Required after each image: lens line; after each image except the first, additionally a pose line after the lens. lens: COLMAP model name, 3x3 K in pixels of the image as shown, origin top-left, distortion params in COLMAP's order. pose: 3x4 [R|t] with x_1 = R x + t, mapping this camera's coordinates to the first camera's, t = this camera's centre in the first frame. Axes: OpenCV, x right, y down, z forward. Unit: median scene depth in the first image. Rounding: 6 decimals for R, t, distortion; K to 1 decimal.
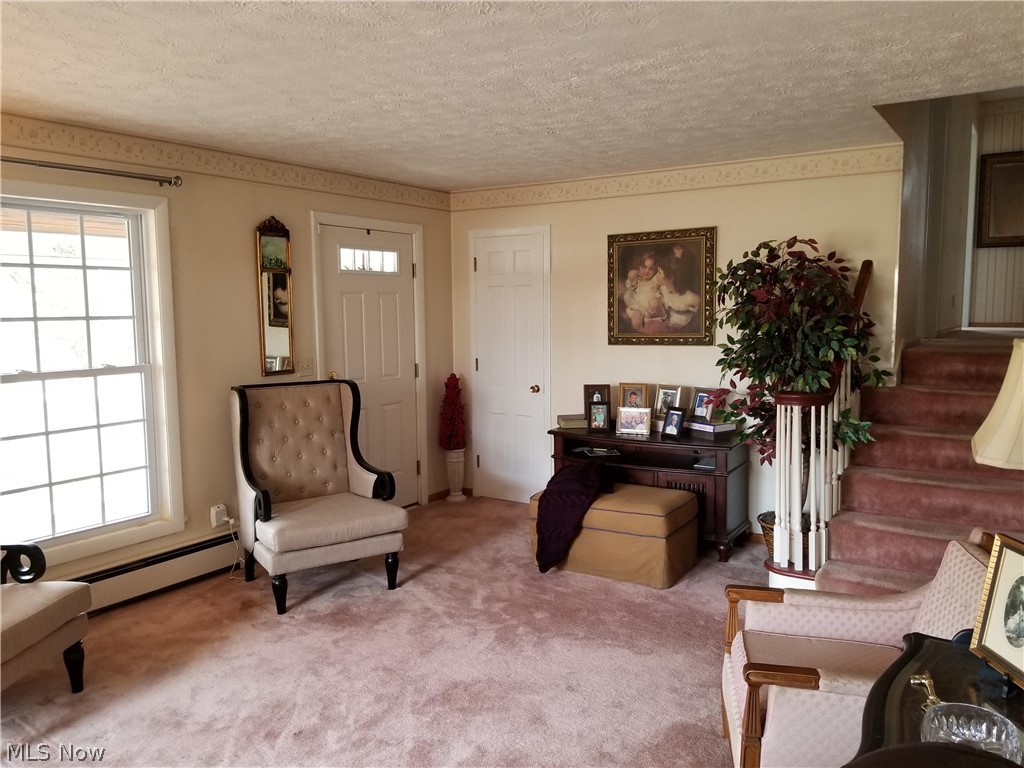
lens RADIAL K [[802.0, 0, 508.8], [0, 802.0, 383.1], [0, 0, 1]] dist [0.015645, -0.002137]
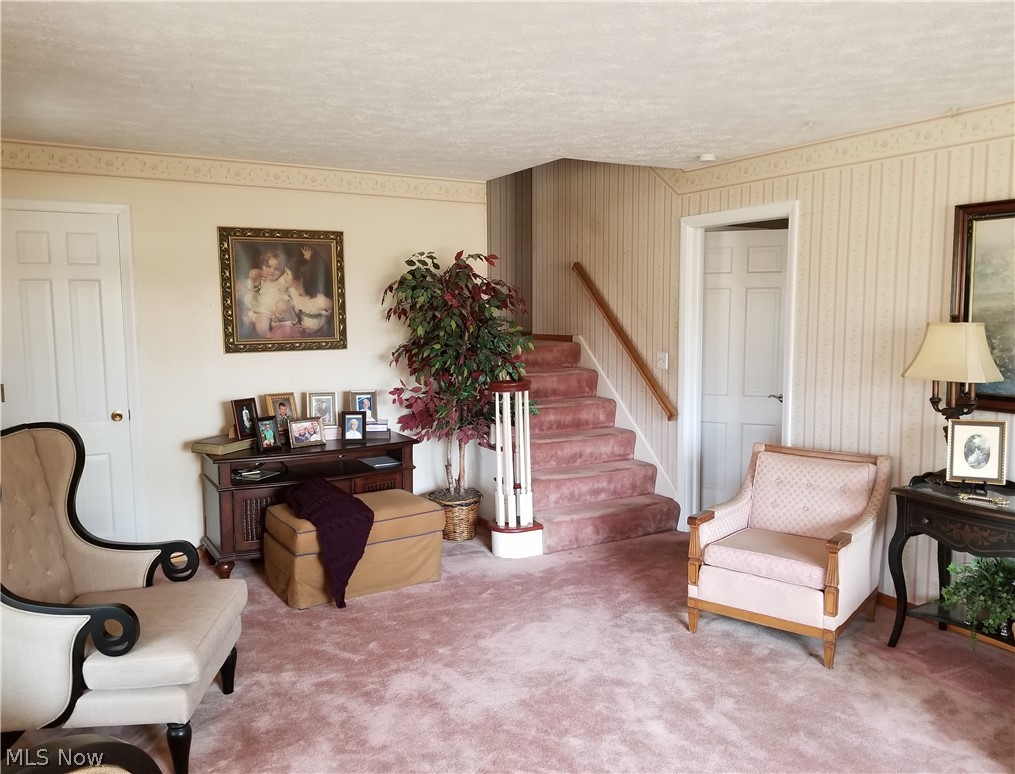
lens RADIAL K [[817.4, 0, 508.0], [0, 817.4, 388.5], [0, 0, 1]] dist [-0.017704, -0.009934]
pose [[0.410856, -0.076446, 0.908489, -0.595888], [0.084948, 0.995353, 0.045338, -0.025912], [-0.907734, 0.058546, 0.415441, 0.386742]]
